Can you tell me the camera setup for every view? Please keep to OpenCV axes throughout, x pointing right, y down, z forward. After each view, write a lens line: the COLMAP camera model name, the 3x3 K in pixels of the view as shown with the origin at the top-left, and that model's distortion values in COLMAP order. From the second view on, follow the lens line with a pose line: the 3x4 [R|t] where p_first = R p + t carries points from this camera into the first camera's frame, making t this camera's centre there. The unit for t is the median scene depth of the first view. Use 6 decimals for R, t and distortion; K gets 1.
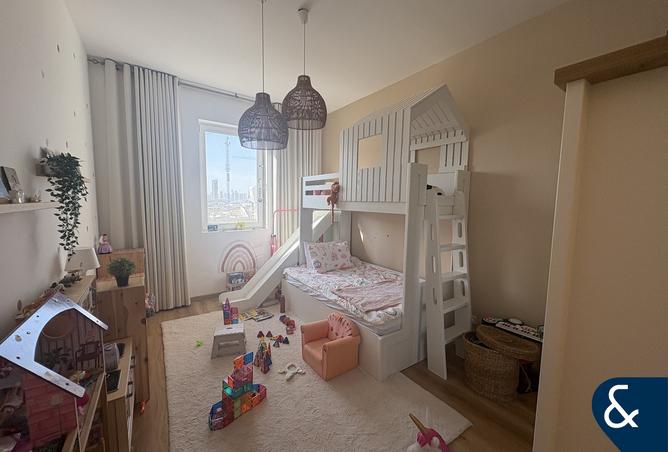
lens RADIAL K [[267.6, 0, 334.2], [0, 267.6, 226.4], [0, 0, 1]] dist [-0.000968, -0.000071]
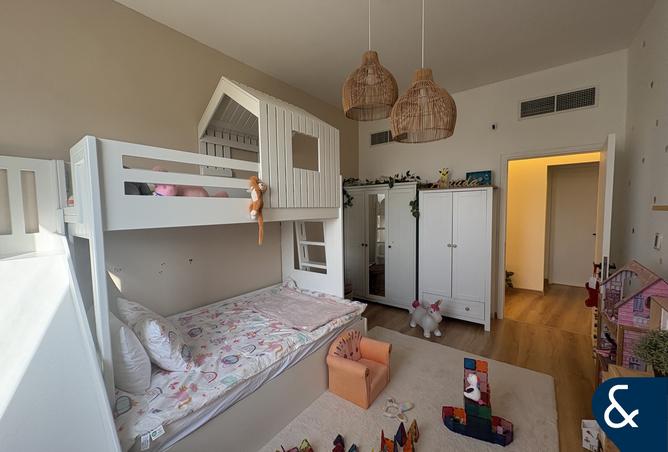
lens RADIAL K [[267.6, 0, 333.8], [0, 267.6, 226.0], [0, 0, 1]] dist [-0.000968, -0.000071]
pose [[-0.299133, -0.066919, 0.951862, -0.542083], [0.107708, 0.988795, 0.103364, -0.082247], [-0.948113, 0.133443, -0.288573, 0.857330]]
